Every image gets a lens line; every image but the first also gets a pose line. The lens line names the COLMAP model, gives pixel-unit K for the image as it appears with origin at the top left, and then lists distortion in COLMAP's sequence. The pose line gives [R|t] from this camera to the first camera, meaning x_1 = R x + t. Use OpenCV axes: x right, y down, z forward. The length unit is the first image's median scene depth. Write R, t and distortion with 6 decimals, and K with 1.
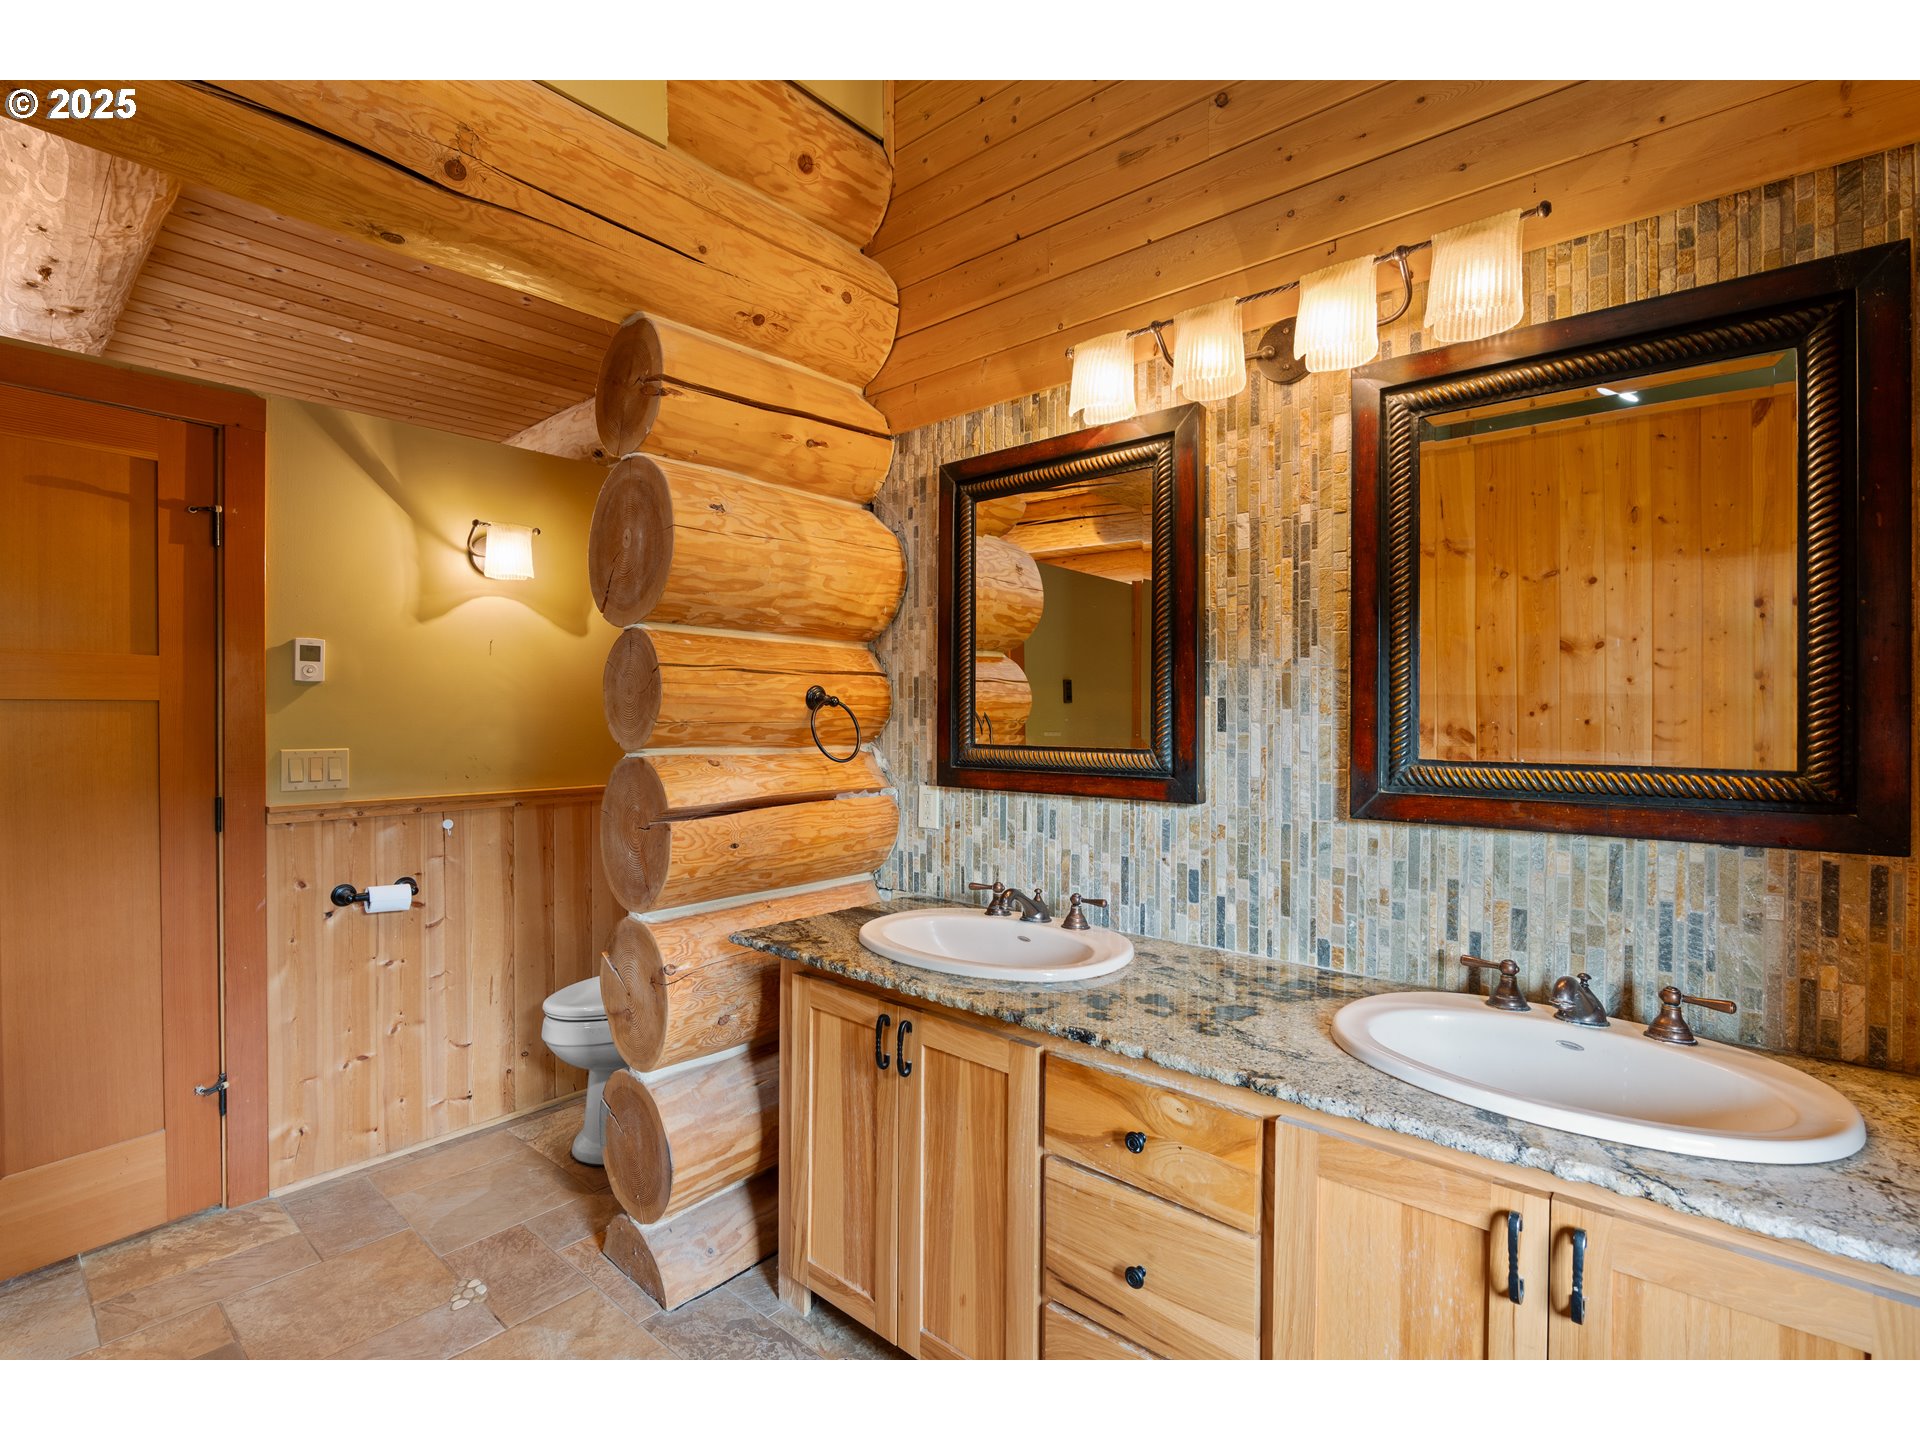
lens RADIAL K [[895.1, 0, 957.7], [0, 895.1, 744.4], [0, 0, 1]] dist [-0.023226, 0.008629]
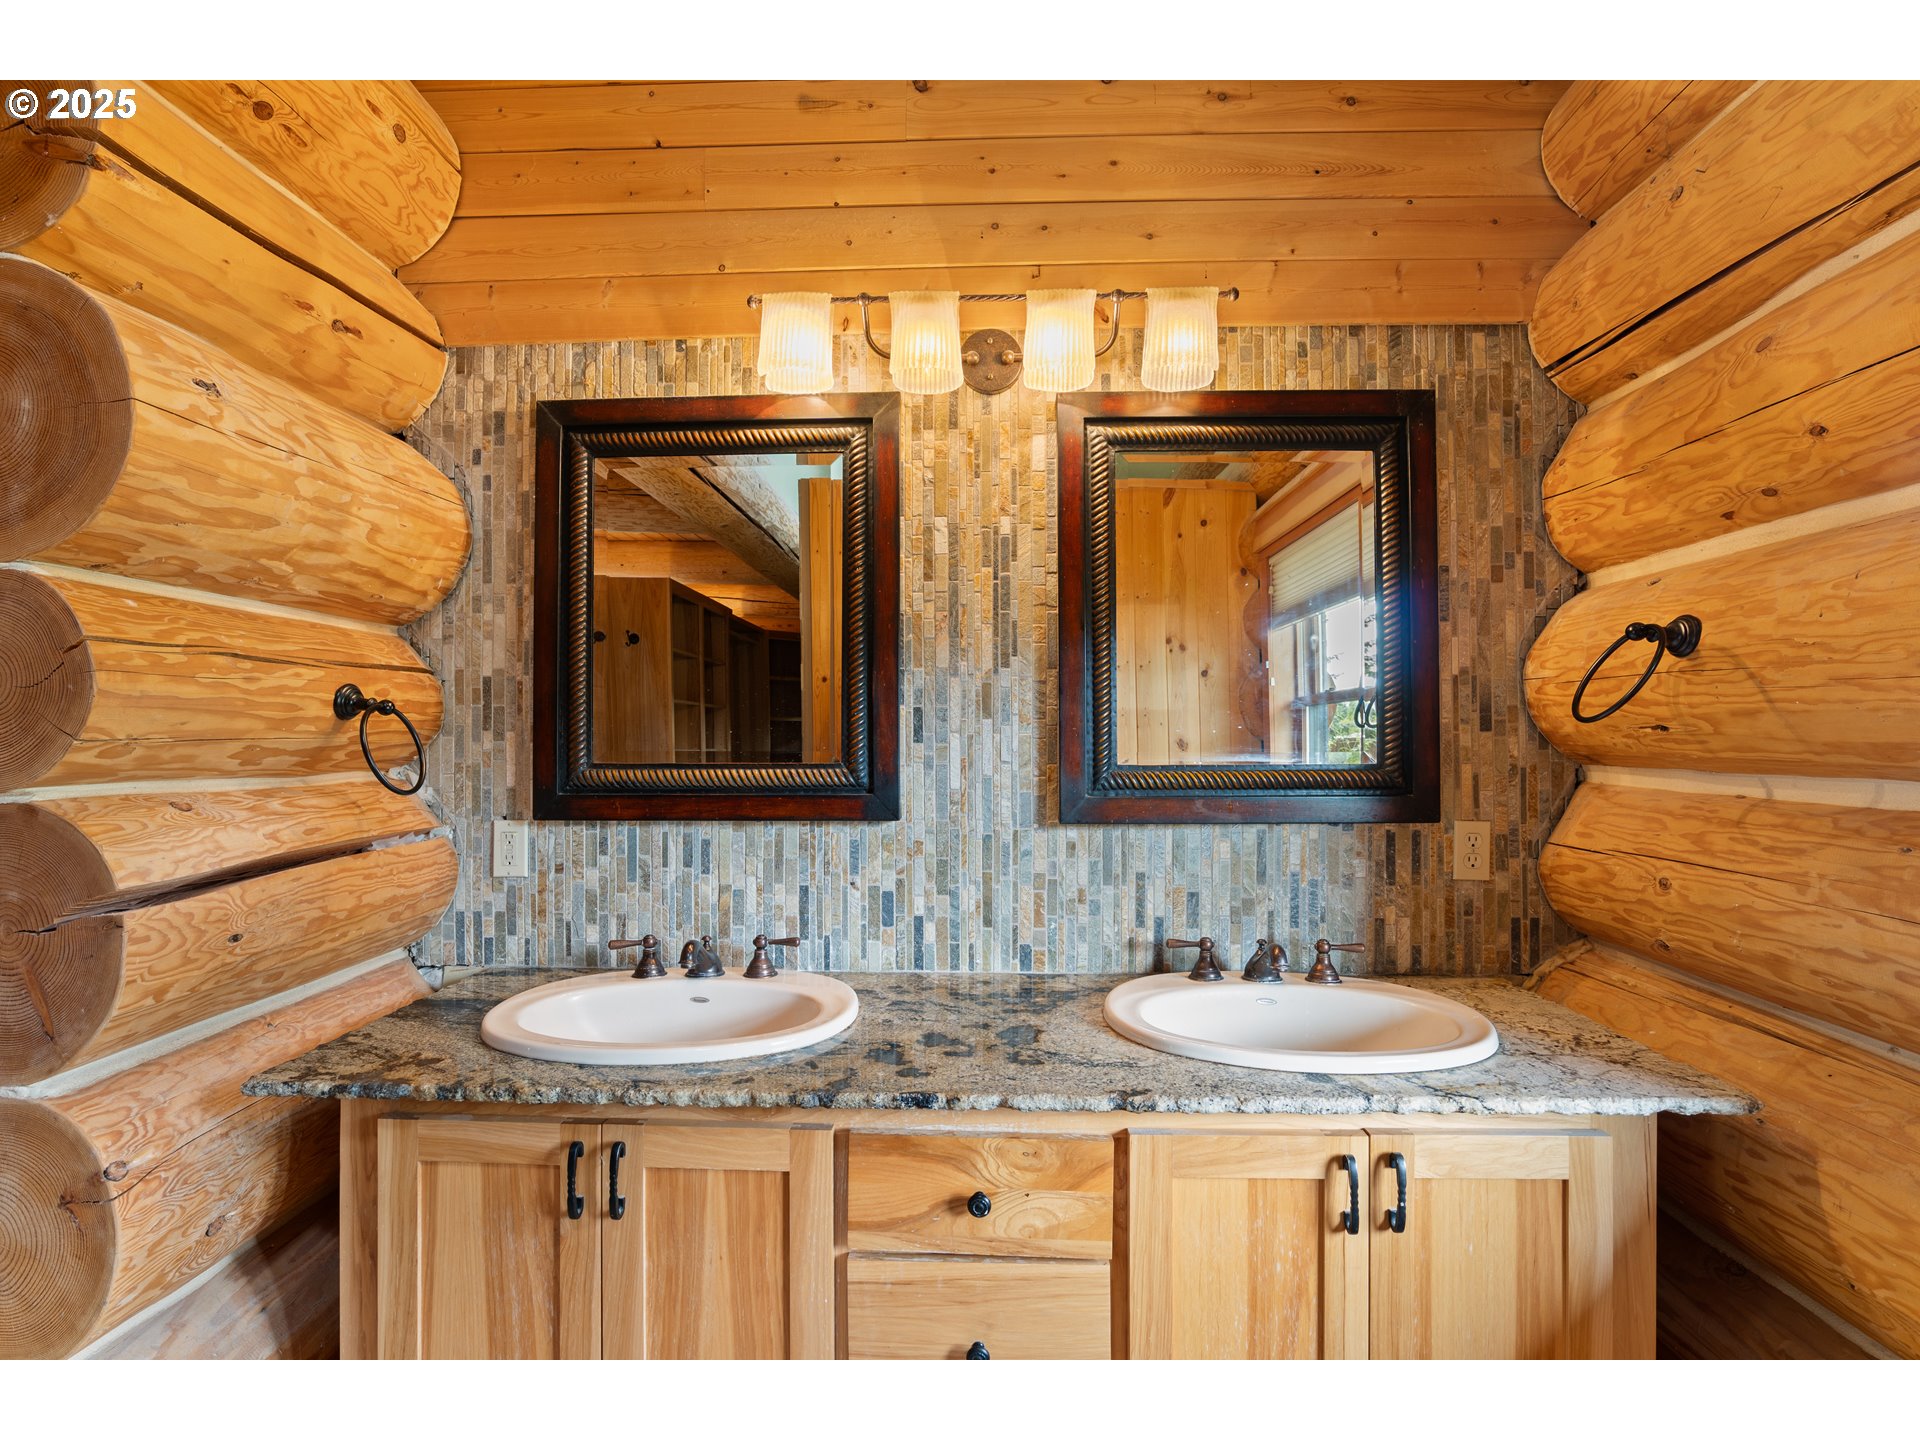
lens RADIAL K [[895.1, 0, 957.7], [0, 895.1, 744.4], [0, 0, 1]] dist [-0.023226, 0.008629]
pose [[0.780139, -0.014512, 0.625438, -0.263563], [0.024562, 0.999671, -0.007443, -0.004188], [-0.625124, 0.021169, 0.780239, 0.224836]]
